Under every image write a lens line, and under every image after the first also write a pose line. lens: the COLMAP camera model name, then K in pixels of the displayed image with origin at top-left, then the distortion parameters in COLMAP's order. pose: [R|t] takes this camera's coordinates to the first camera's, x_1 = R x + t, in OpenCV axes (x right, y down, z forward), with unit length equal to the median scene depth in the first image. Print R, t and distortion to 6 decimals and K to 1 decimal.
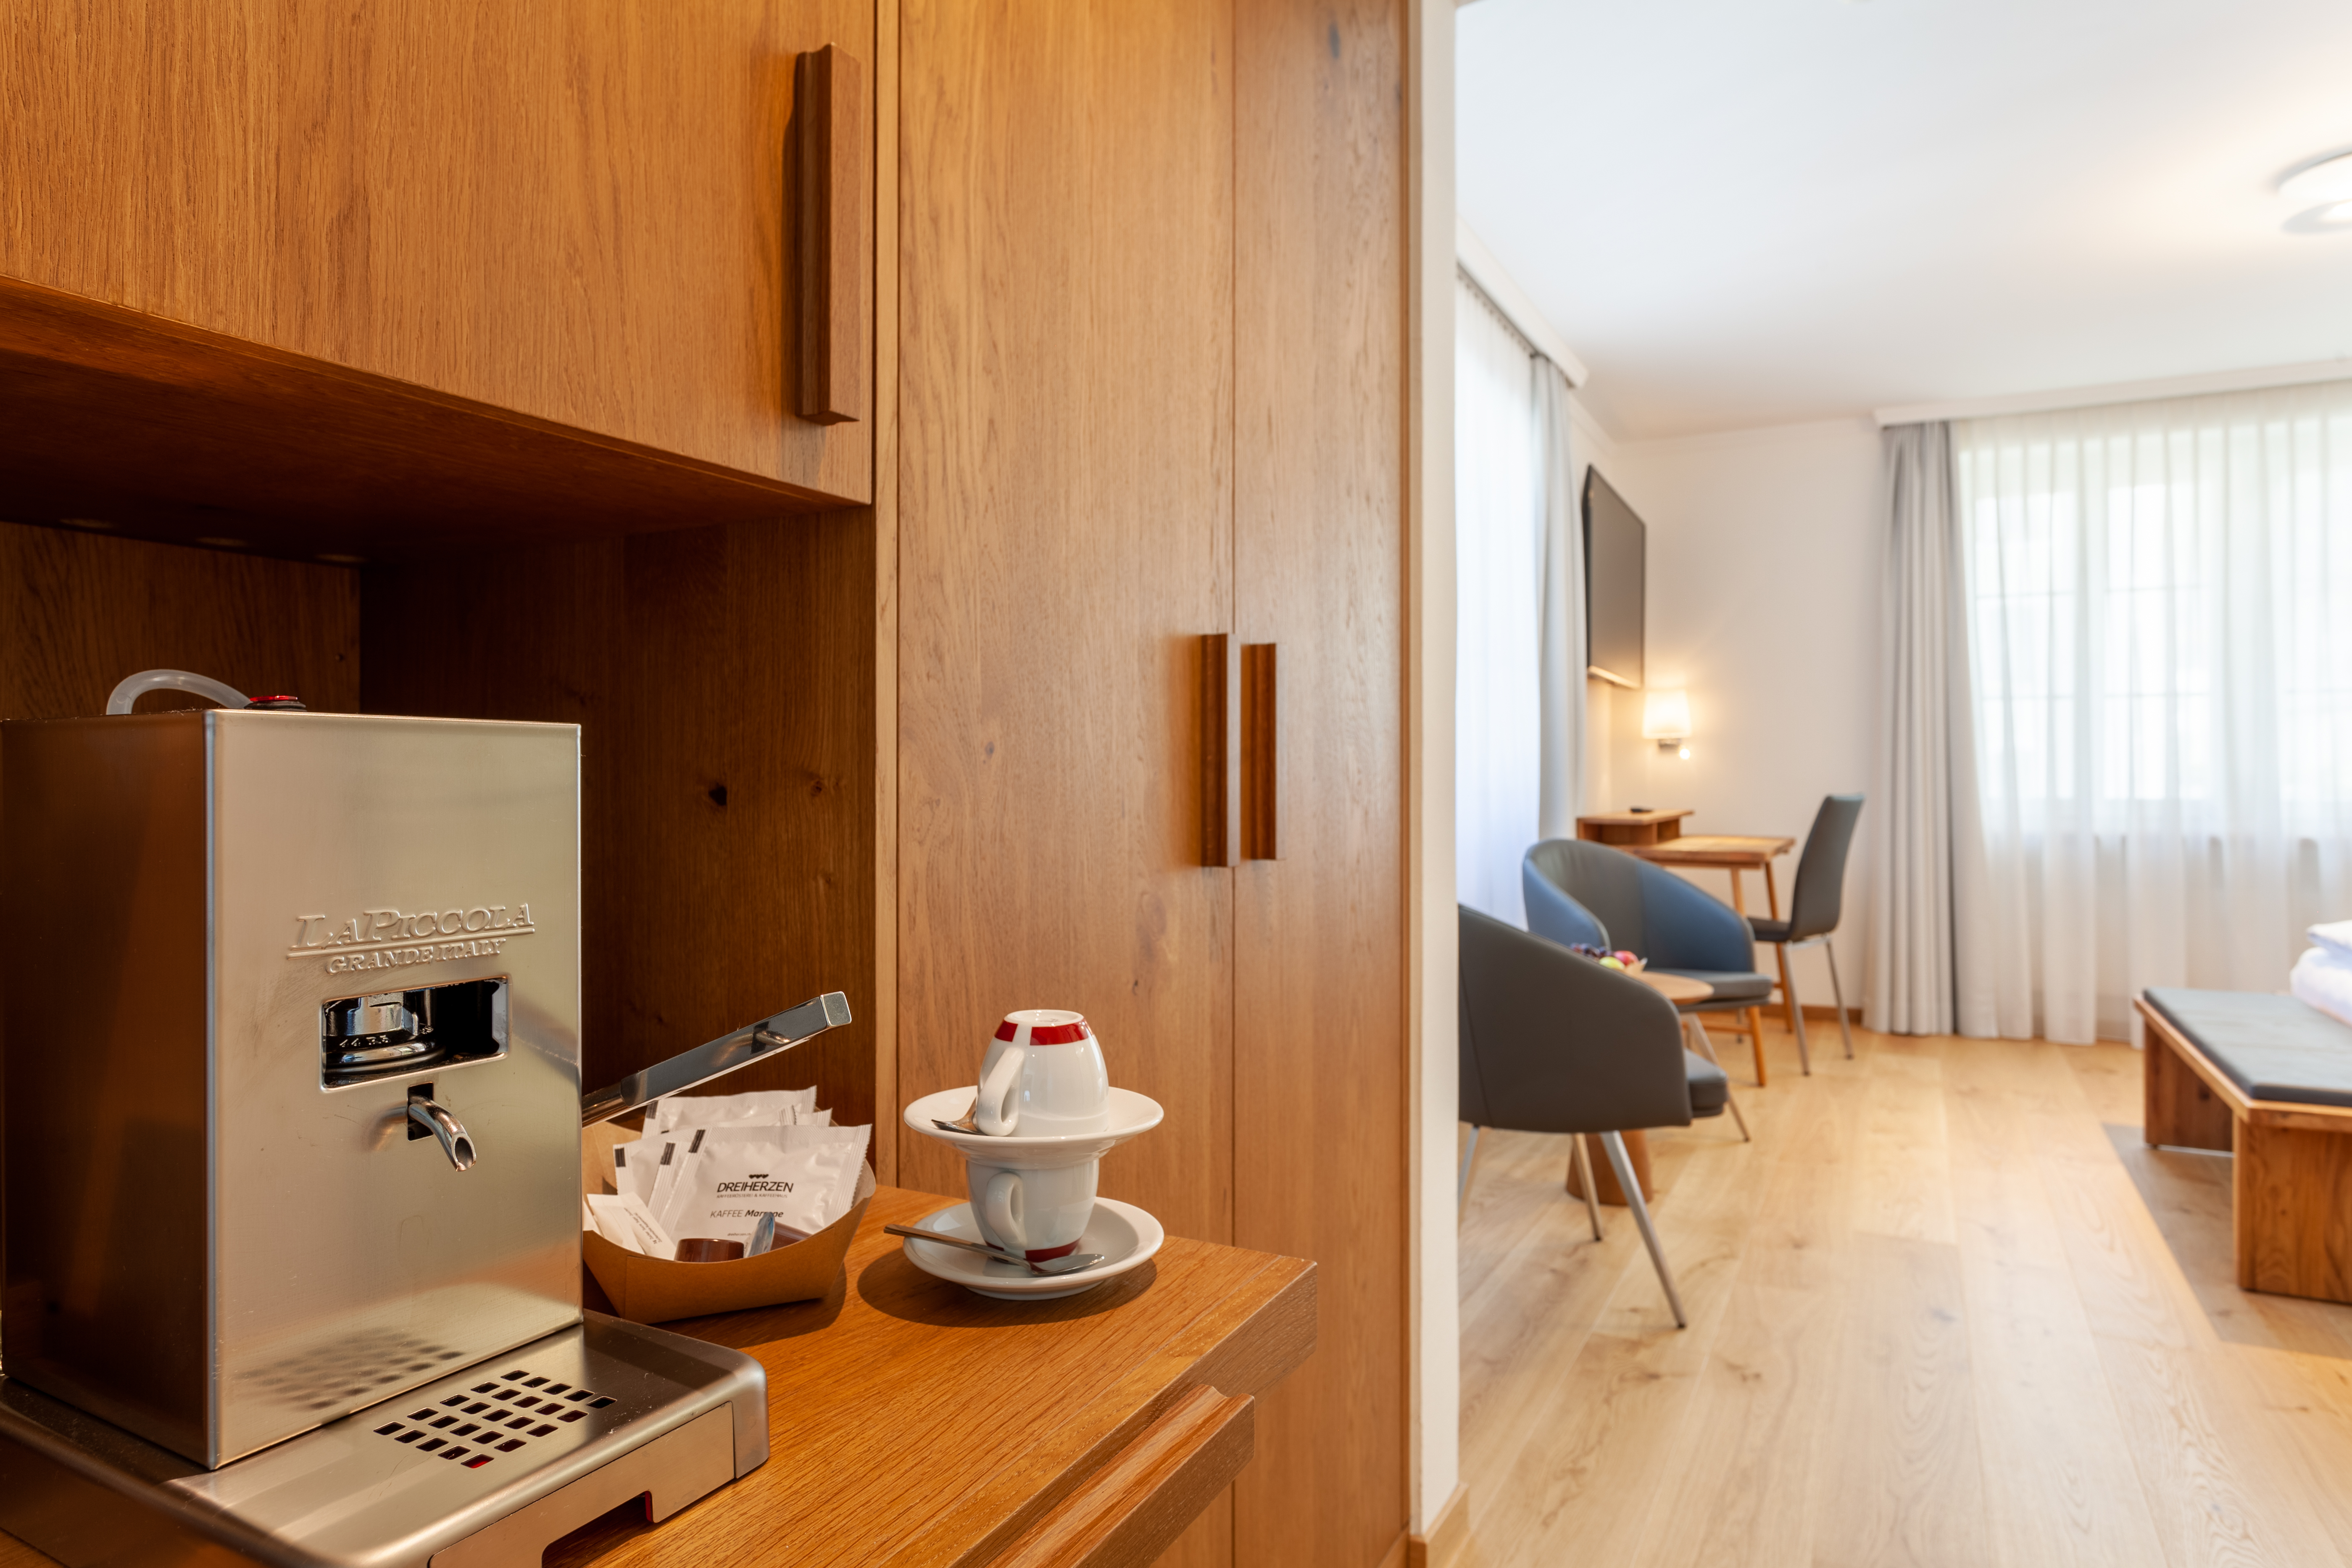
lens RADIAL K [[1395.4, 0, 1168.9], [0, 1395.4, 779.1], [0, 0, 1]] dist [-0.005048, 0.002336]
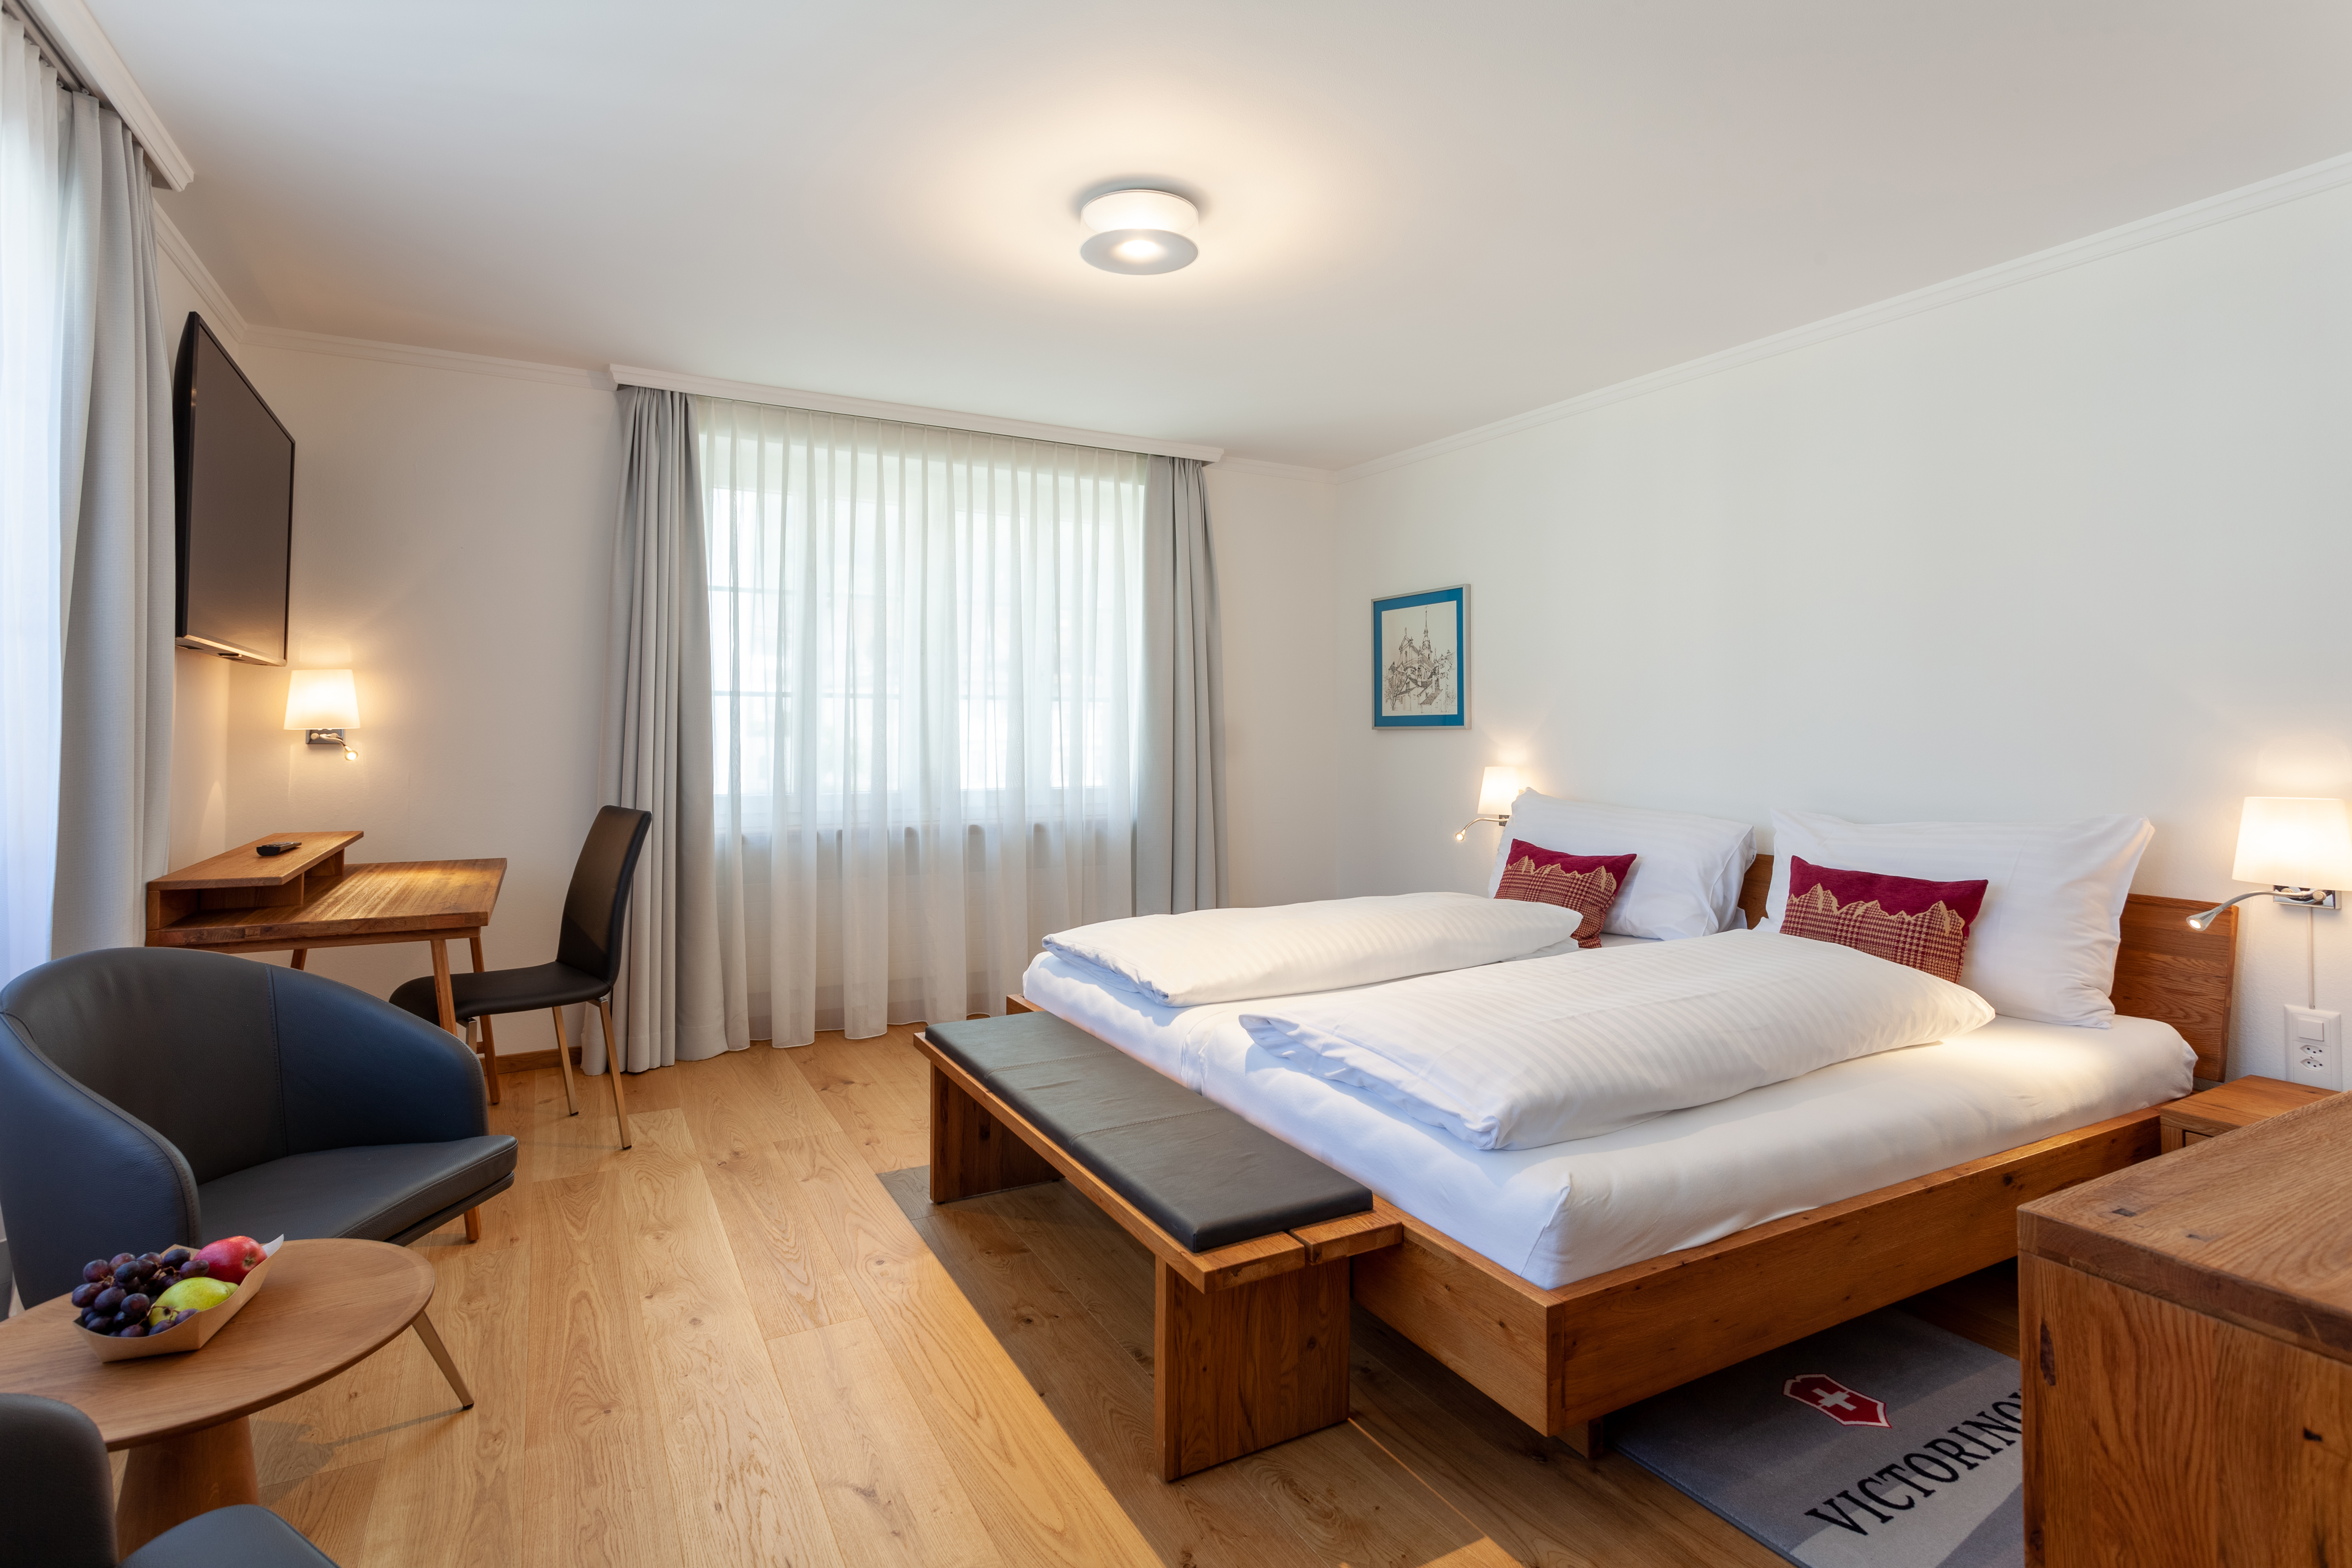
lens RADIAL K [[1132.8, 0, 1177.9], [0, 1132.8, 690.6], [0, 0, 1]] dist [0.008254, -0.000889]
pose [[0.543671, 0.029025, 0.838797, 0.115969], [-0.001258, 0.999429, -0.033768, -0.038424], [-0.839298, 0.017304, 0.543397, 0.349337]]
